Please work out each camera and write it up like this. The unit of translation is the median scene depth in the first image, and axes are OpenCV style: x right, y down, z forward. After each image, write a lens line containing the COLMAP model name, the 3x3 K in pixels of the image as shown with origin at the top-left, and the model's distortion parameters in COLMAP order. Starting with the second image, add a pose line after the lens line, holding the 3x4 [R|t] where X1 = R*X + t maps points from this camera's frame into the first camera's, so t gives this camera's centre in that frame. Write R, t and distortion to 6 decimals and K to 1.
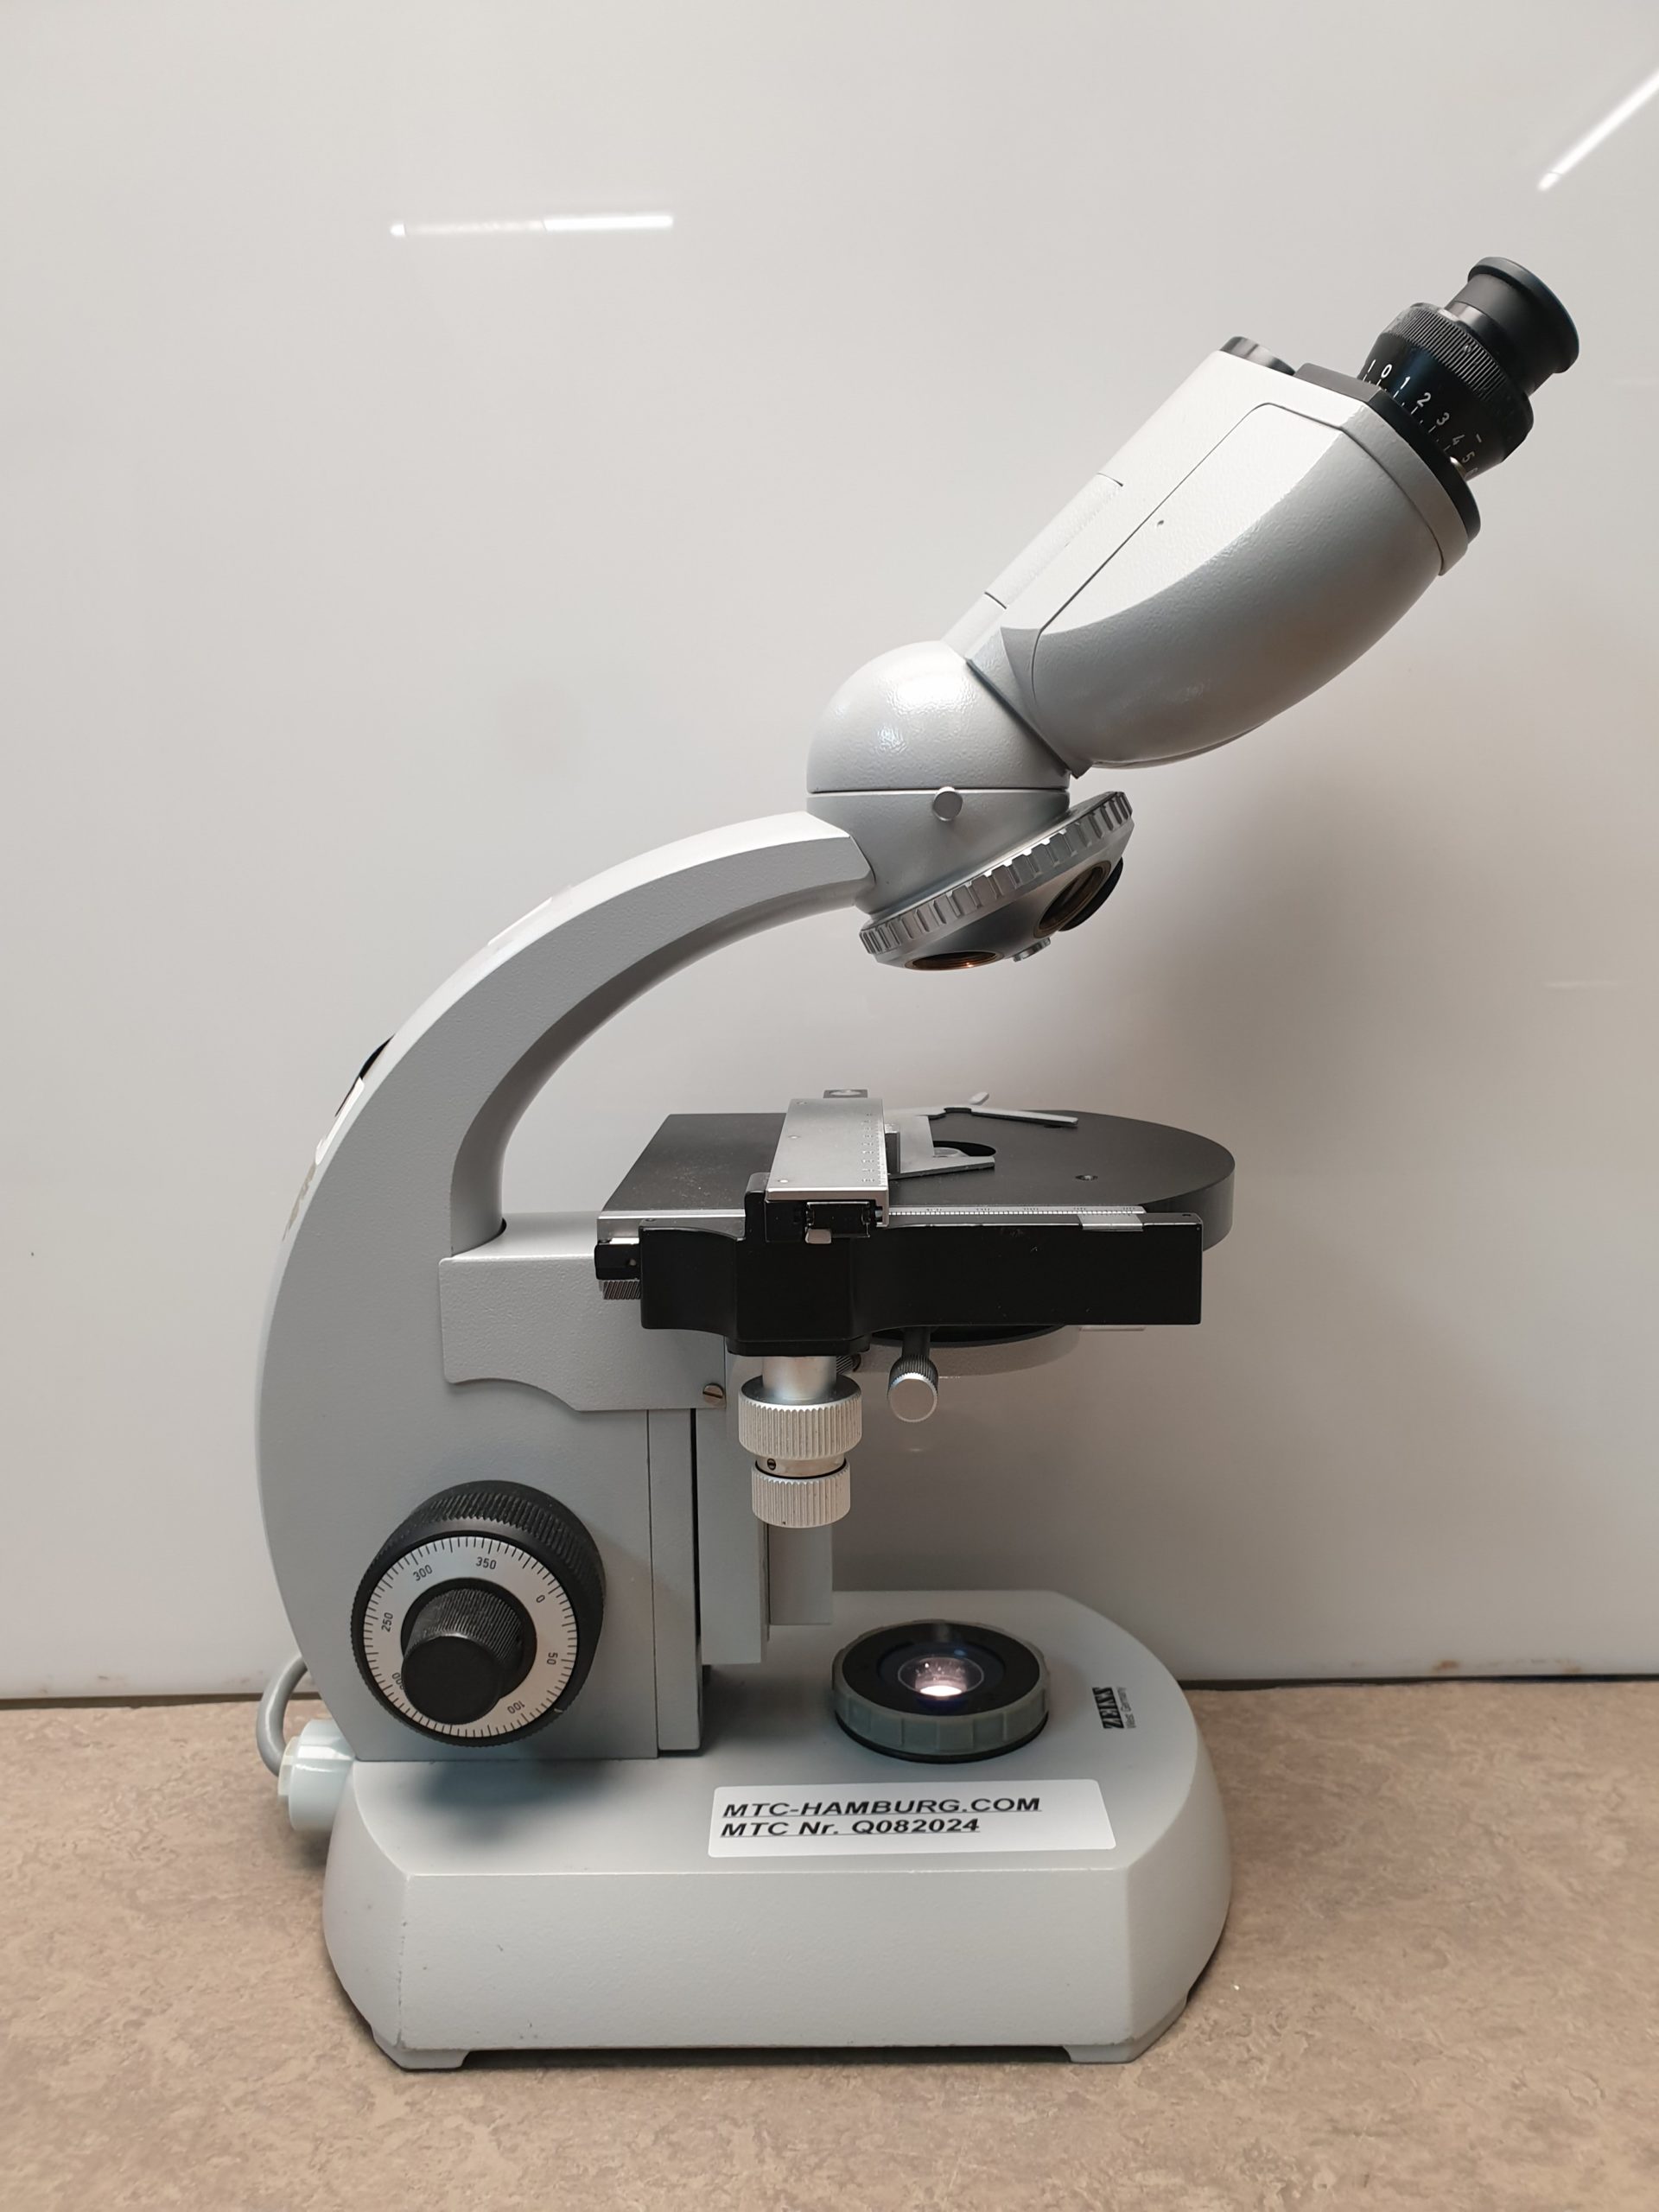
lens RADIAL K [[1769.1, 0, 838.9], [0, 1769.1, 1116.3], [0, 0, 1]] dist [0.059787, -0.048370]
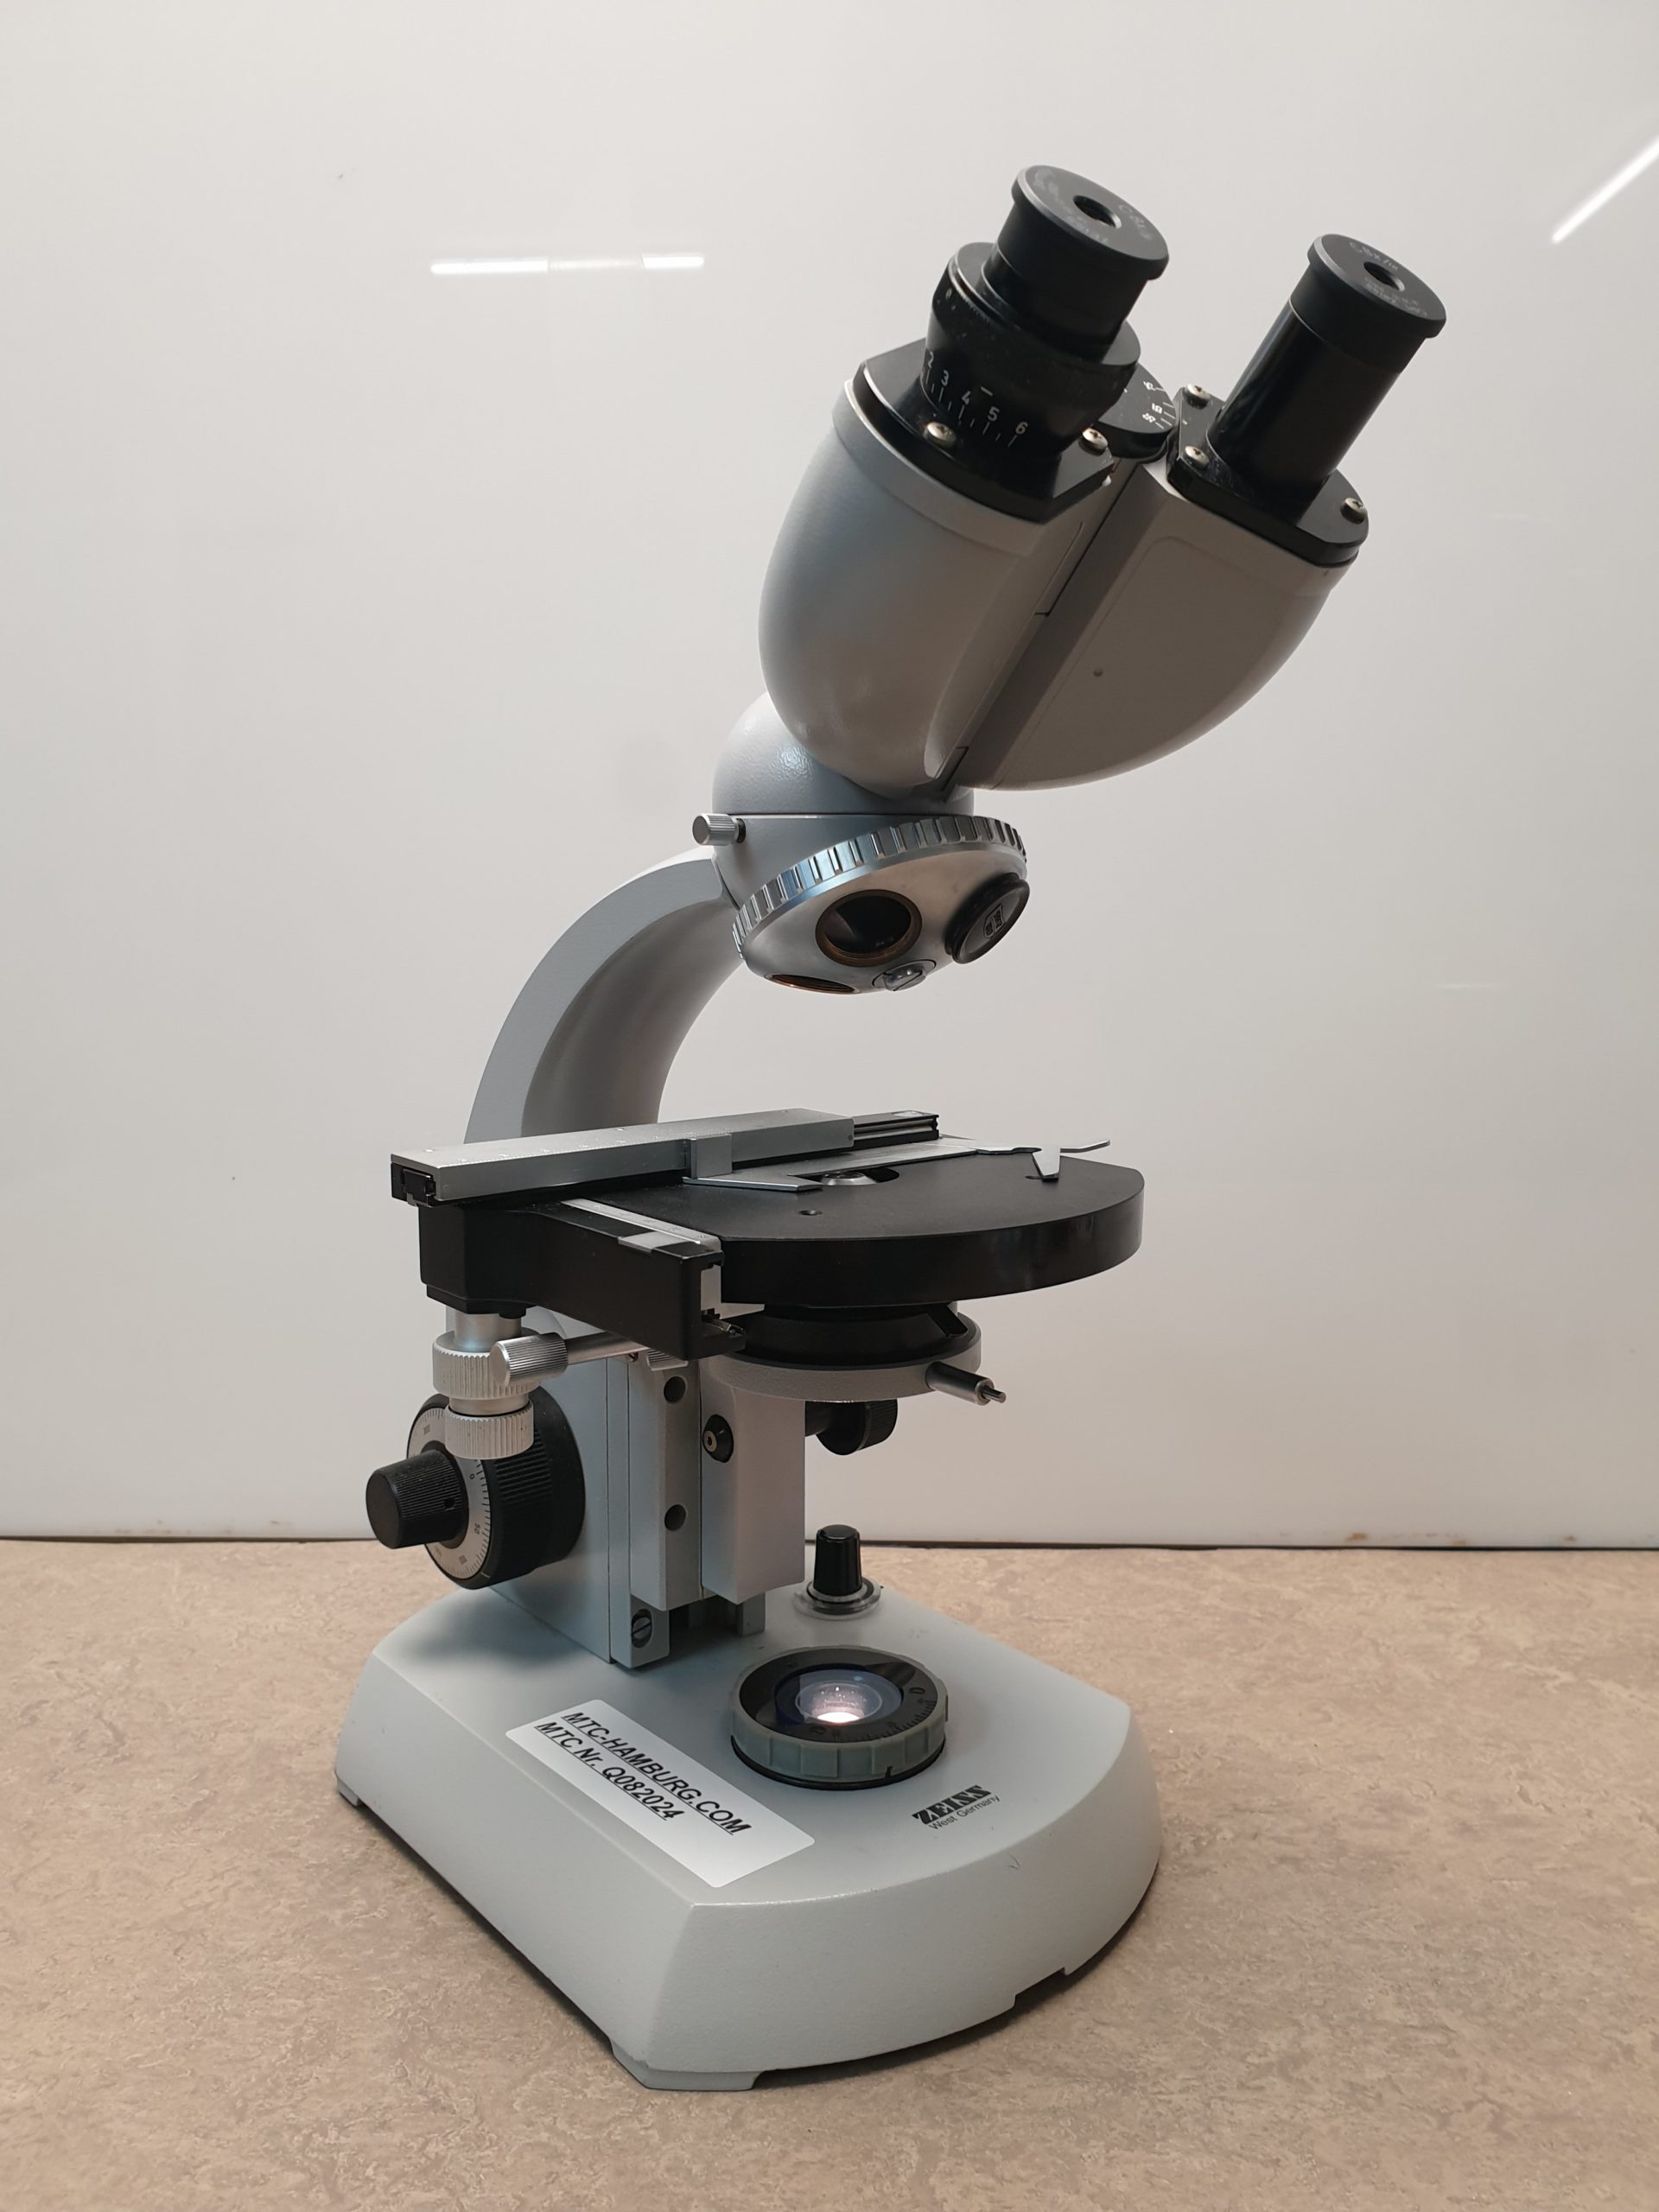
lens RADIAL K [[1769.1, 0, 816.9], [0, 1769.1, 1100.5], [0, 0, 1]] dist [0.059787, -0.048370]
pose [[0.999716, 0.020786, -0.011663, -0.031971], [-0.020941, 0.999693, -0.013265, 0.039118], [0.011384, 0.013505, 0.999844, -0.307104]]
